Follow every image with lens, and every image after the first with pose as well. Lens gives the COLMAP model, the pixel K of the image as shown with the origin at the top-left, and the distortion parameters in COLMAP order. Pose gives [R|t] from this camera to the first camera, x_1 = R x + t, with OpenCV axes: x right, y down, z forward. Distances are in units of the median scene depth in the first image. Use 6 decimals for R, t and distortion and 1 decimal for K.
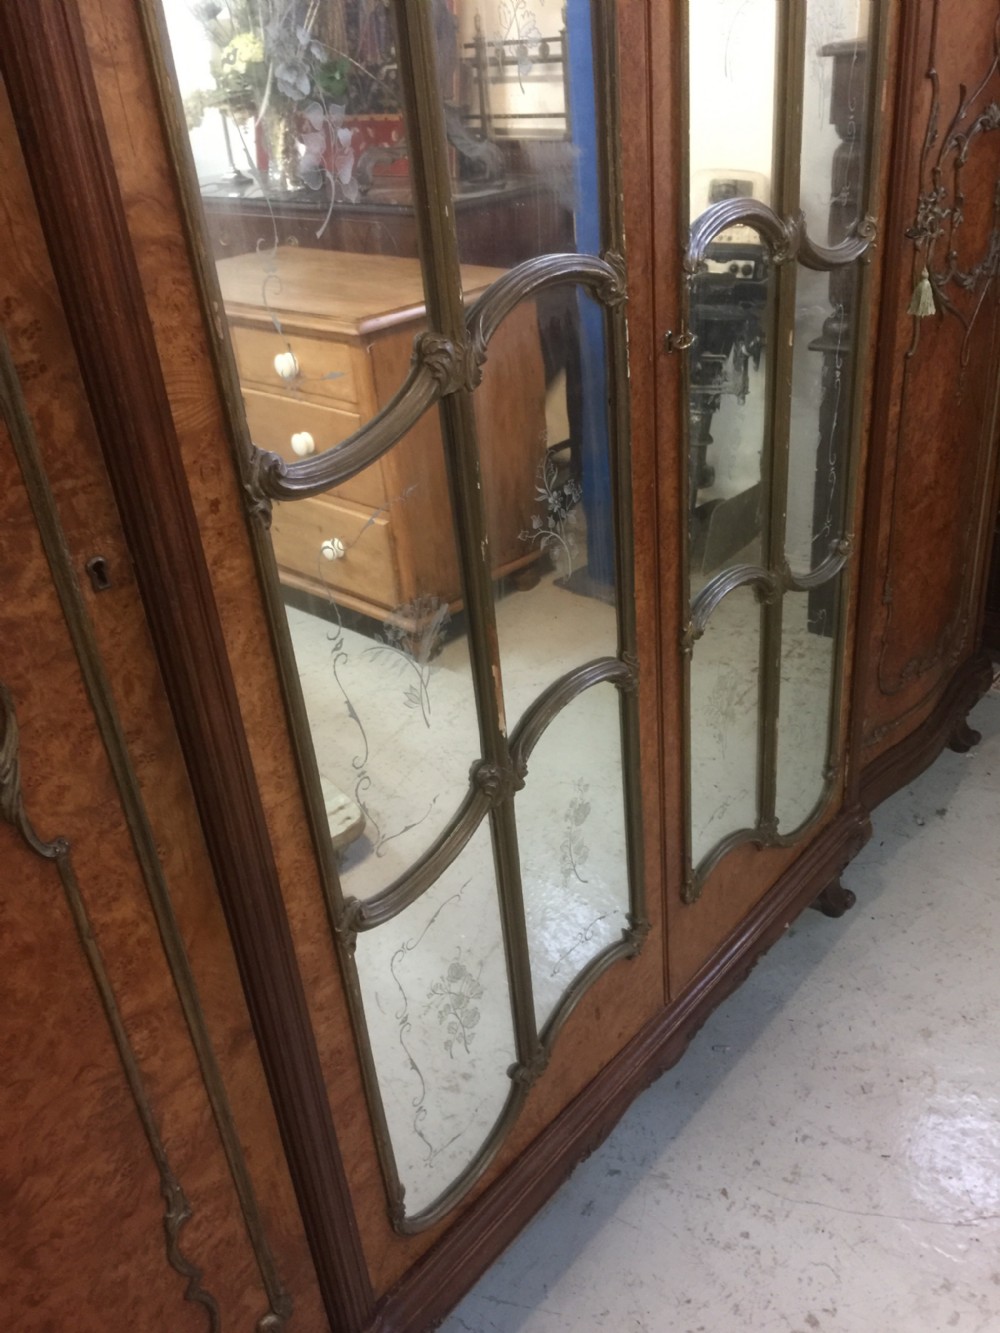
lens RADIAL K [[1137.8, 0, 503.4], [0, 1137.8, 665.0], [0, 0, 1]] dist [0.084052, -0.115223]
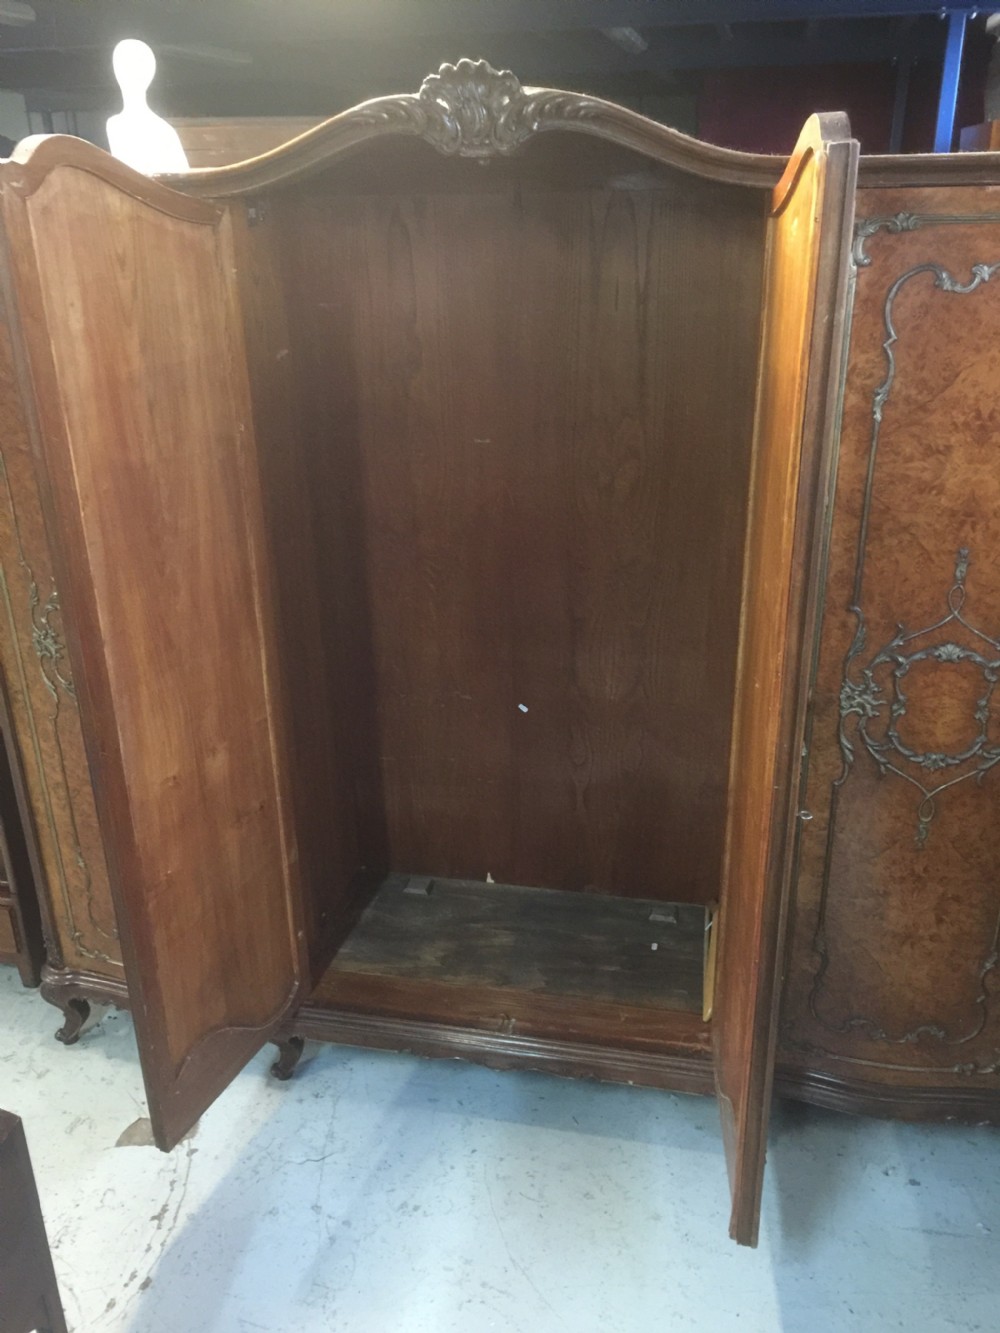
lens RADIAL K [[1137.8, 0, 503.4], [0, 1137.8, 665.0], [0, 0, 1]] dist [0.084052, -0.115223]
pose [[0.502881, 0.409965, -0.760947, 1.223851], [-0.443581, 0.877997, 0.179881, -0.501372], [0.741854, 0.247083, 0.623380, -0.178206]]
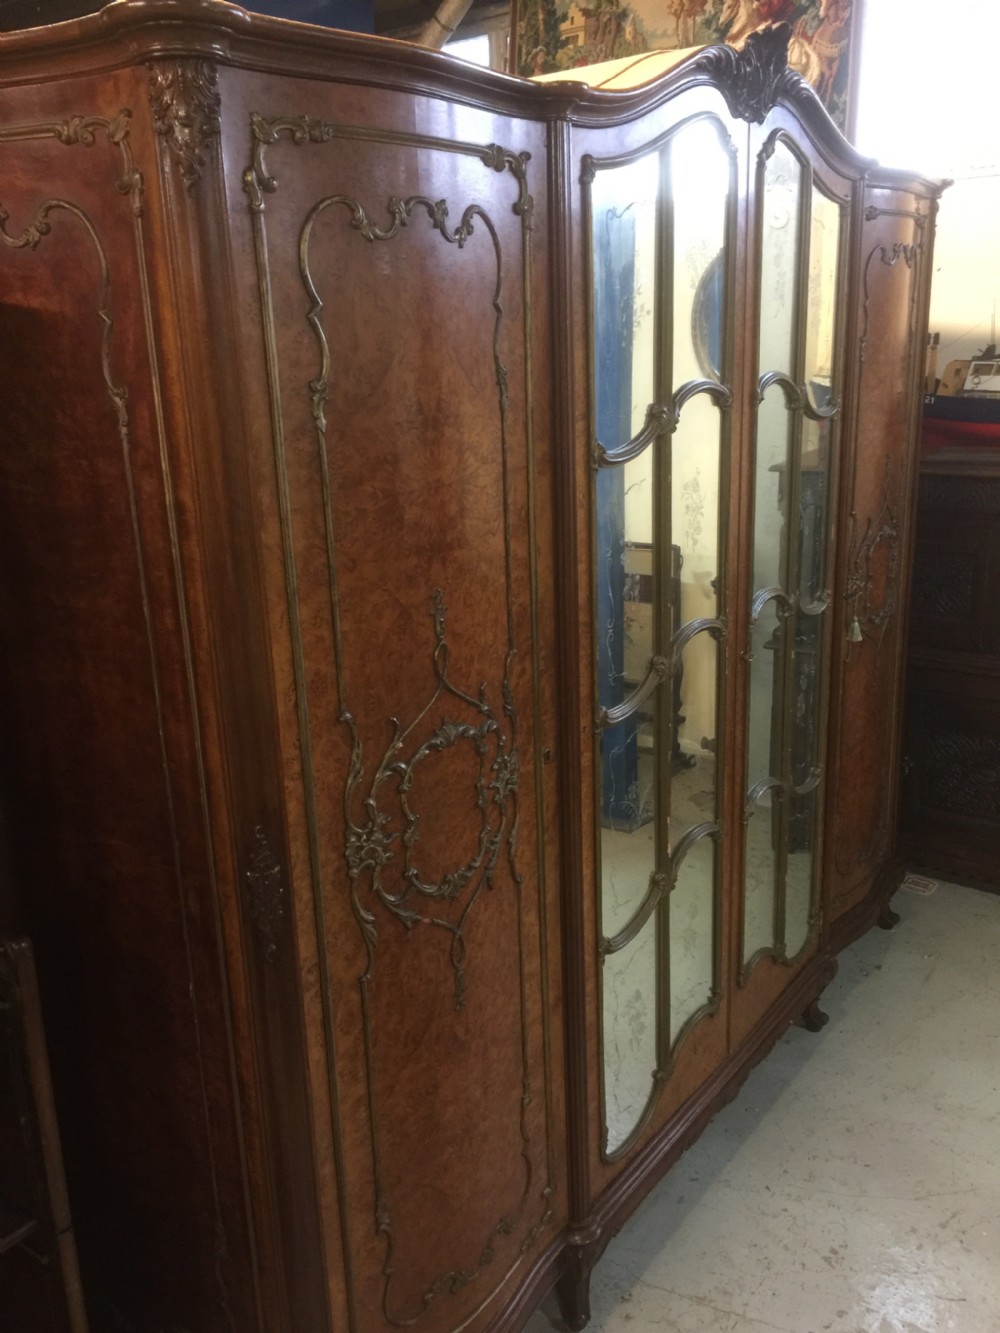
lens RADIAL K [[1131.8, 0, 500.0], [0, 1131.8, 666.5], [0, 0, 1]] dist [0.073896, -0.094287]
pose [[0.996383, 0.026486, 0.080745, -0.317089], [-0.007546, 0.974010, -0.226381, 0.132233], [-0.084642, 0.224953, 0.970686, -0.633640]]
